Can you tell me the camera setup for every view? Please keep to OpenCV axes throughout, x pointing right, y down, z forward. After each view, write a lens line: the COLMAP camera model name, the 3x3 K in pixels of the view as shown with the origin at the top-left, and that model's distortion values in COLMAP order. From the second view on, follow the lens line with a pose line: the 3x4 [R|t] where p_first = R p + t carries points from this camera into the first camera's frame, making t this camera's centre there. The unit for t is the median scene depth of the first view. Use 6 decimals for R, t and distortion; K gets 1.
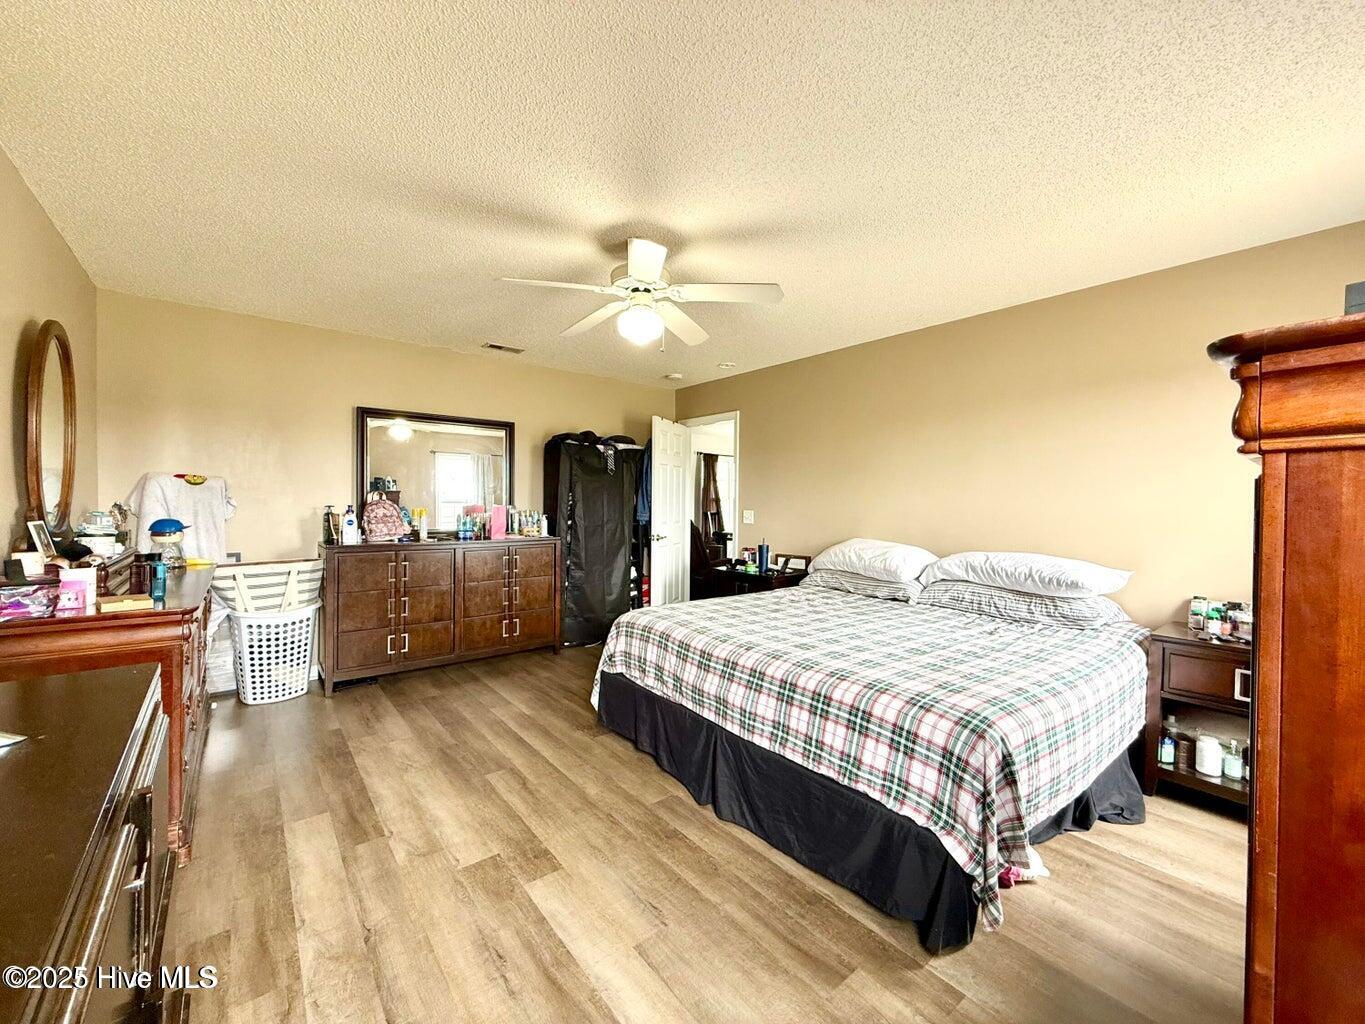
lens RADIAL K [[544.0, 0, 677.9], [0, 544.0, 510.0], [0, 0, 1]] dist [0.001648, 0.000245]
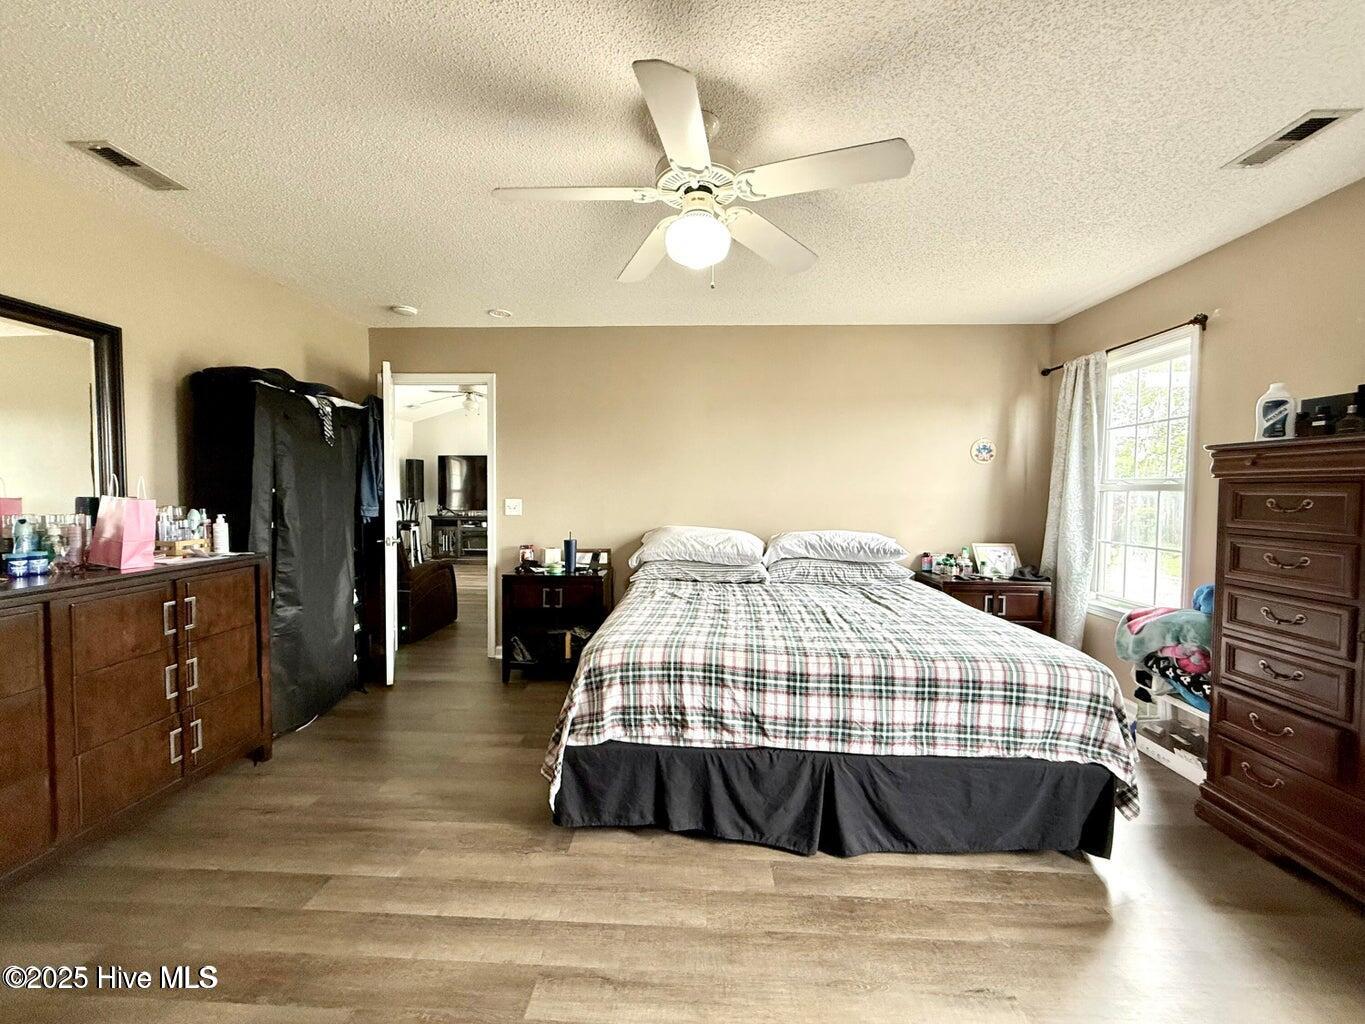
lens RADIAL K [[544.0, 0, 677.9], [0, 544.0, 510.0], [0, 0, 1]] dist [0.001648, 0.000245]
pose [[0.661931, -0.032500, 0.748860, -0.622522], [0.011064, 0.999374, 0.033592, -0.014743], [-0.749483, -0.013950, 0.661876, 0.541616]]
